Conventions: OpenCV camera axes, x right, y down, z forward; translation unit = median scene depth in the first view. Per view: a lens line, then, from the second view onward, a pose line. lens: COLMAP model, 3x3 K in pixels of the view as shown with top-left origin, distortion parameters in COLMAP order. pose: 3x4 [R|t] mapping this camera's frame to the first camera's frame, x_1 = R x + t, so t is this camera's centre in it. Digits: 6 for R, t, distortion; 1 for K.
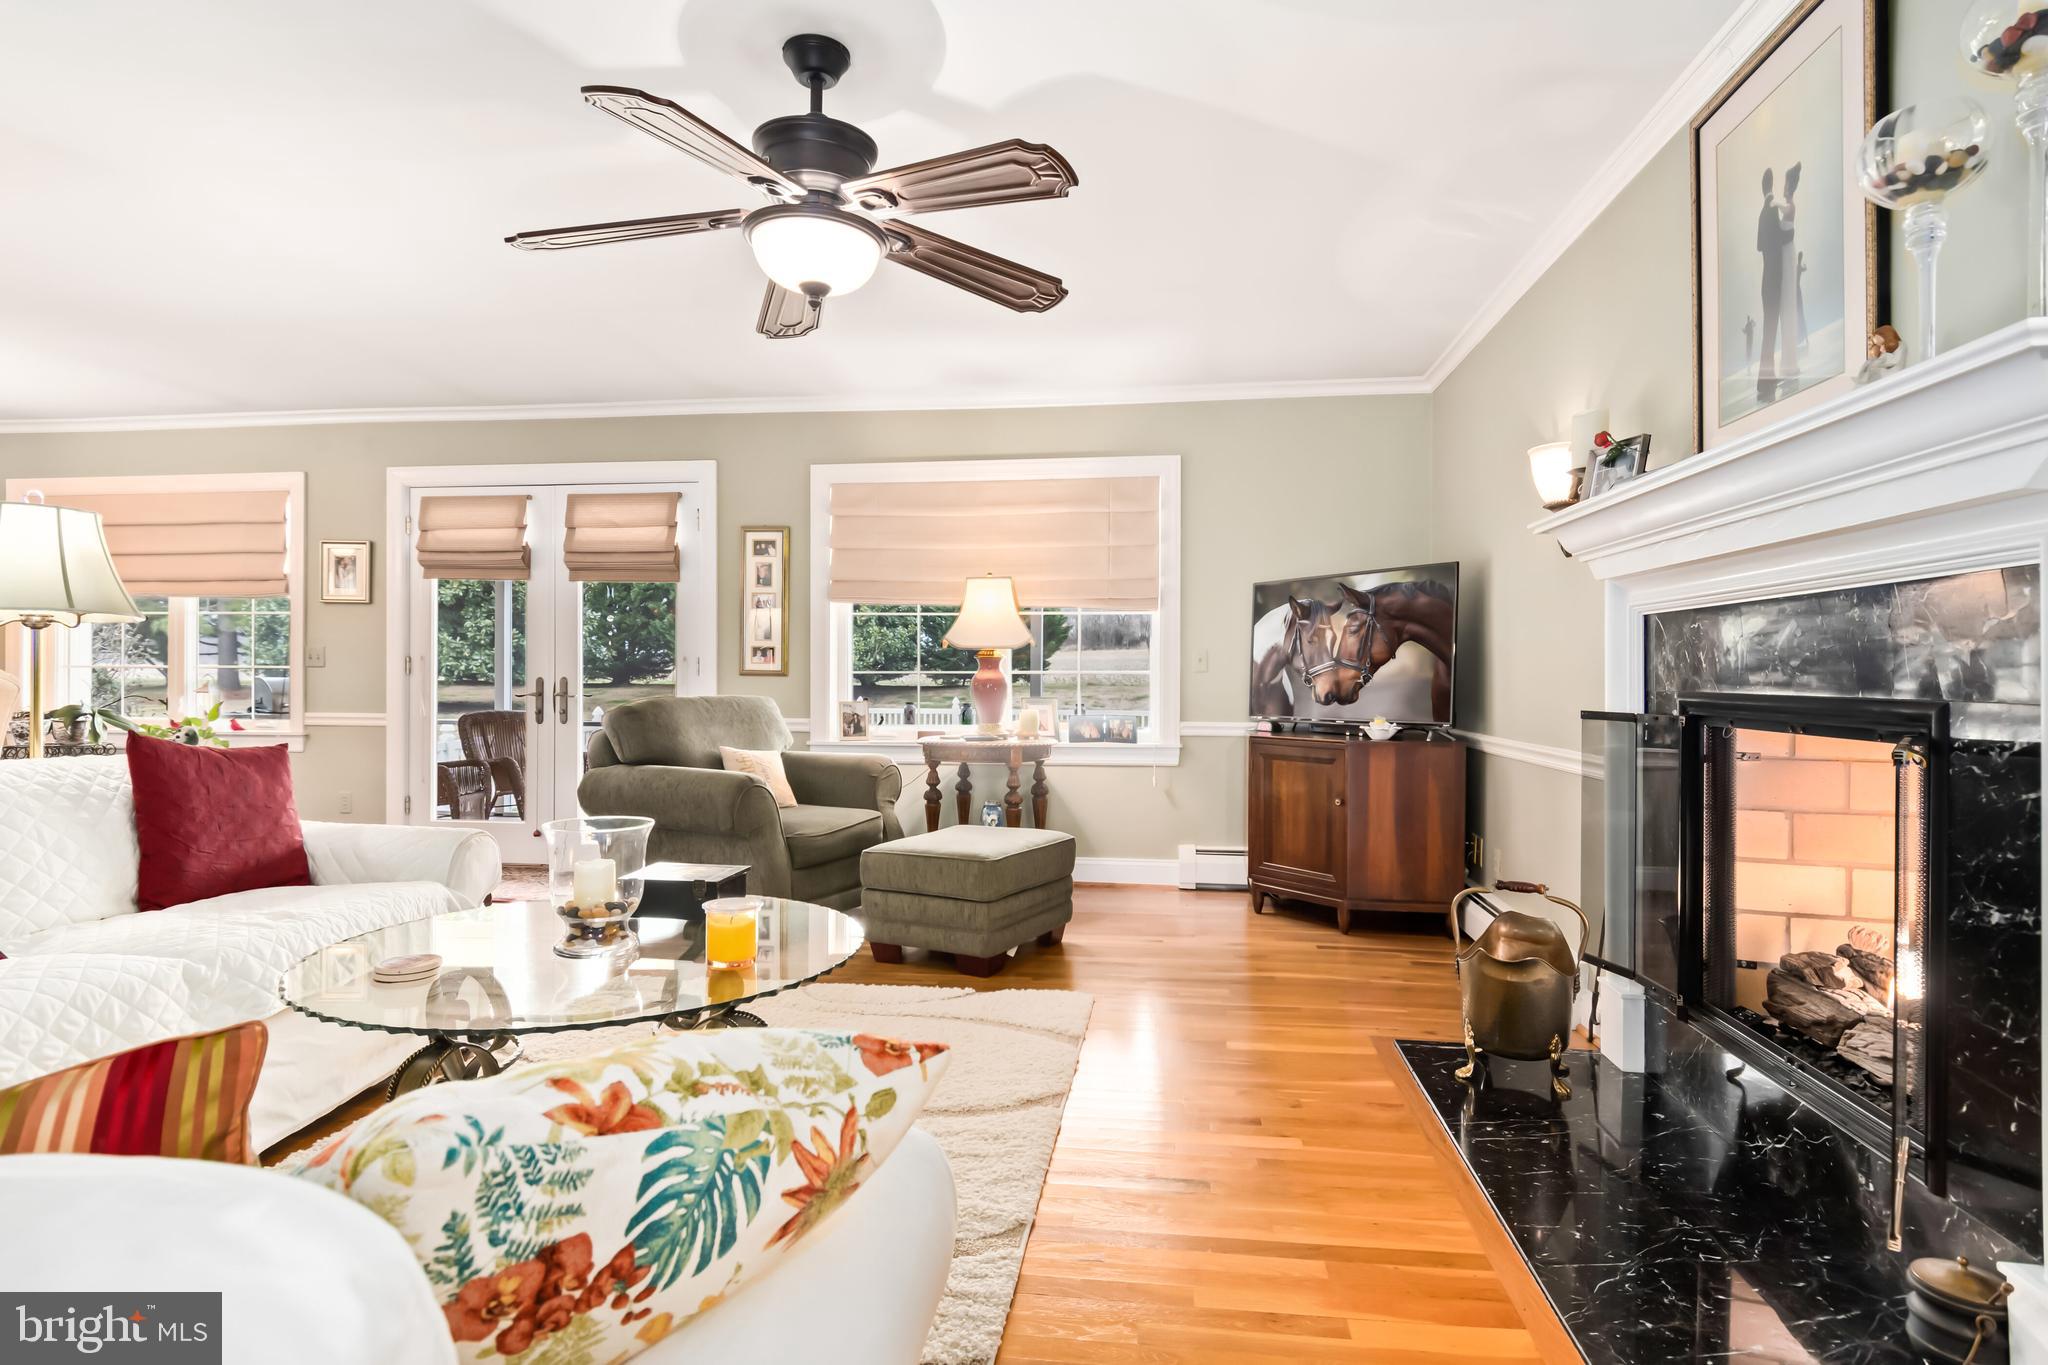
lens RADIAL K [[1099.8, 0, 1024.7], [0, 1099.8, 673.6], [0, 0, 1]] dist [0.003354, 0.001341]
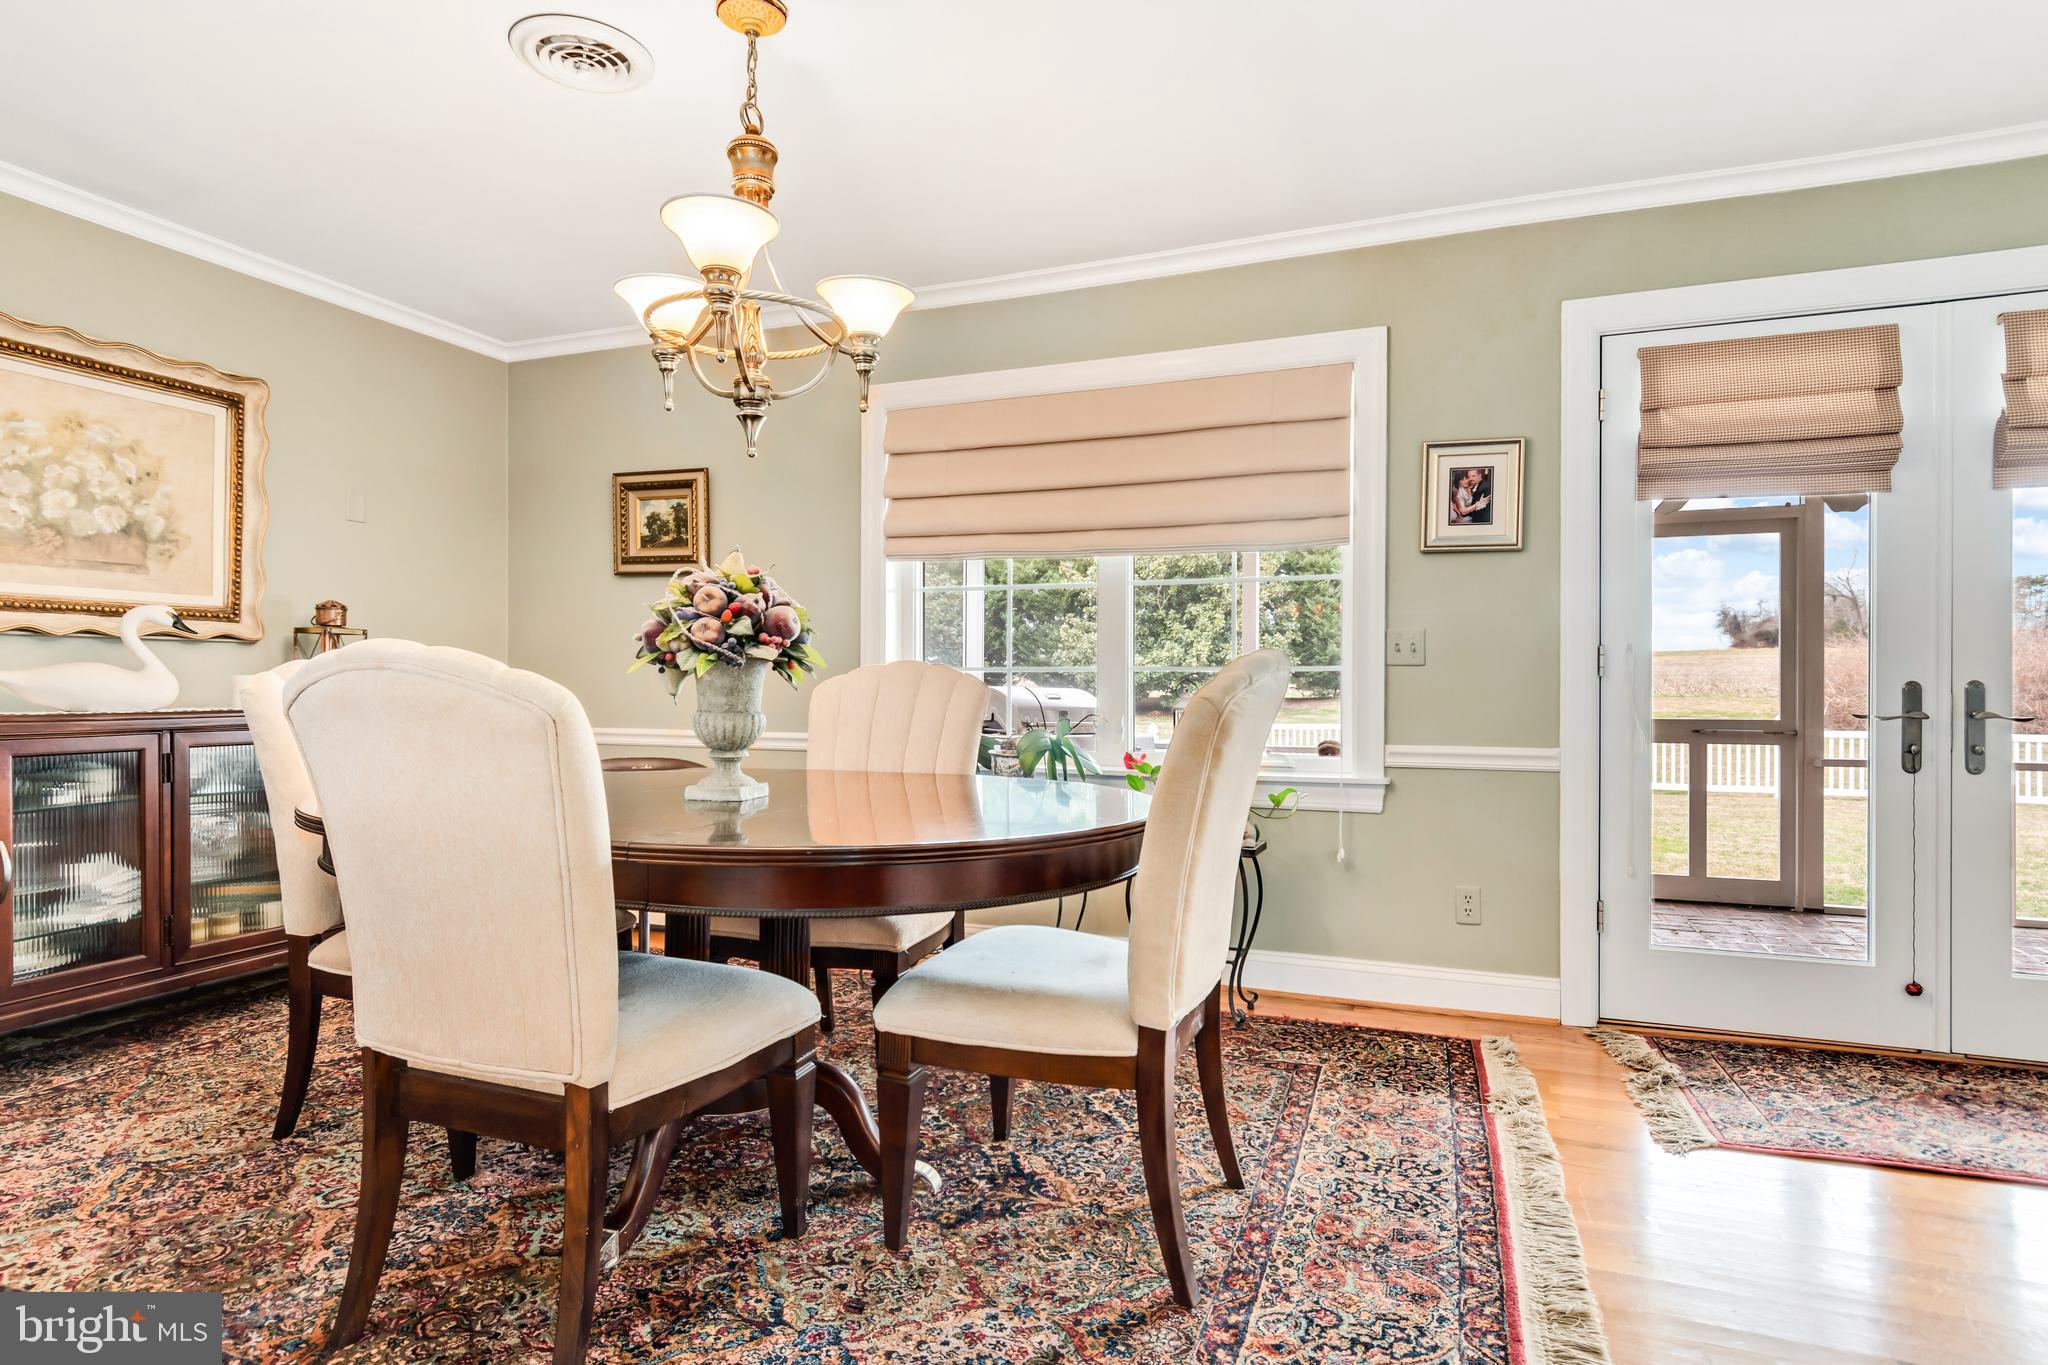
lens RADIAL K [[1099.8, 0, 1023.1], [0, 1099.8, 688.9], [0, 0, 1]] dist [0.003354, 0.001341]
pose [[0.972803, -0.003050, -0.231615, -0.716612], [0.003959, 0.999986, 0.003460, 0.003031], [0.231601, -0.004283, 0.972801, 0.403638]]
